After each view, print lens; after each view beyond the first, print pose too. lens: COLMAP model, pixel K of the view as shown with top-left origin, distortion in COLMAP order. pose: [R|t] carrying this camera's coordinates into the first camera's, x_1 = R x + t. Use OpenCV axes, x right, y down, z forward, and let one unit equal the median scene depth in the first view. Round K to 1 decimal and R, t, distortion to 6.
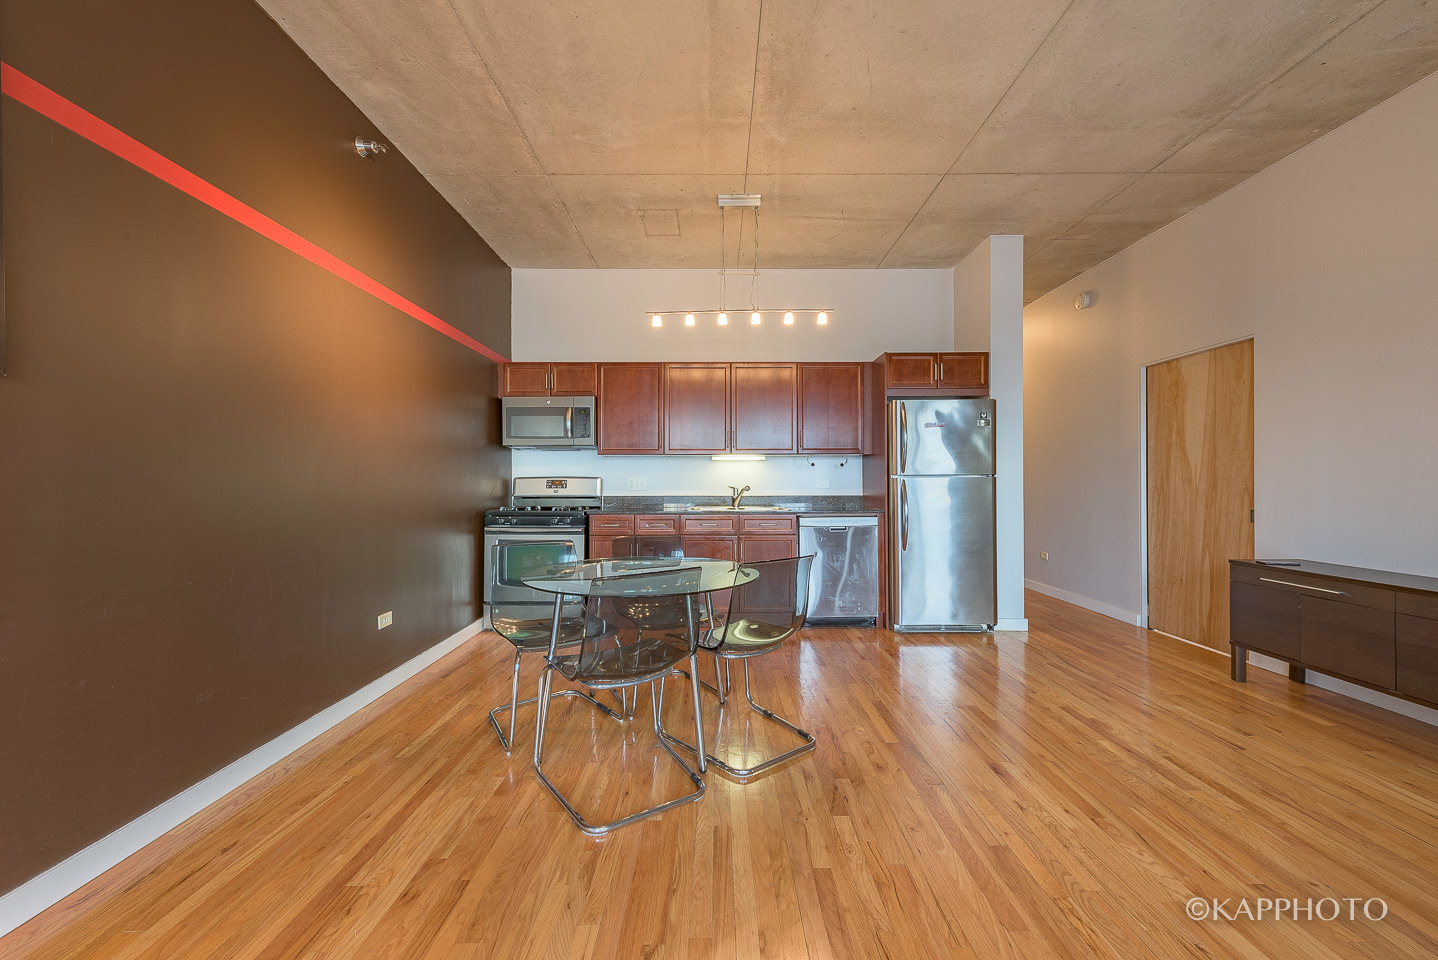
lens RADIAL K [[559.7, 0, 715.7], [0, 559.7, 478.7], [0, 0, 1]] dist [0.009692, -0.000190]
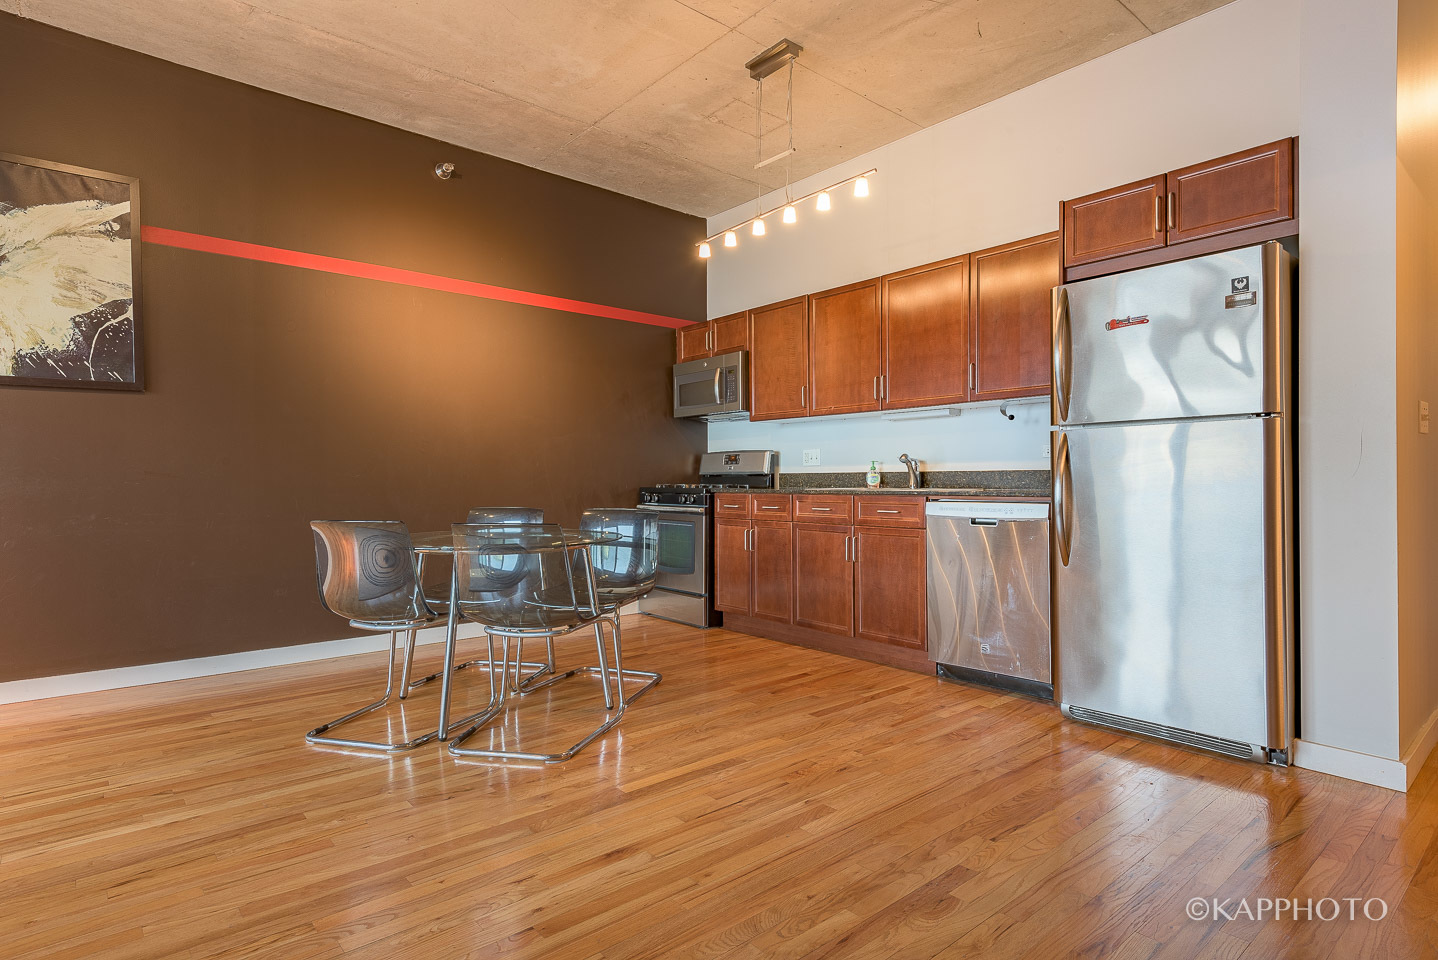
lens RADIAL K [[794.3, 0, 787.2], [0, 794.3, 482.1], [0, 0, 1]] dist [0.005429, 0.000062]
pose [[0.650626, -0.002488, -0.759394, 0.755856], [0.007001, 0.999972, 0.002723, 0.045061], [0.759366, -0.007088, 0.650625, 0.308816]]
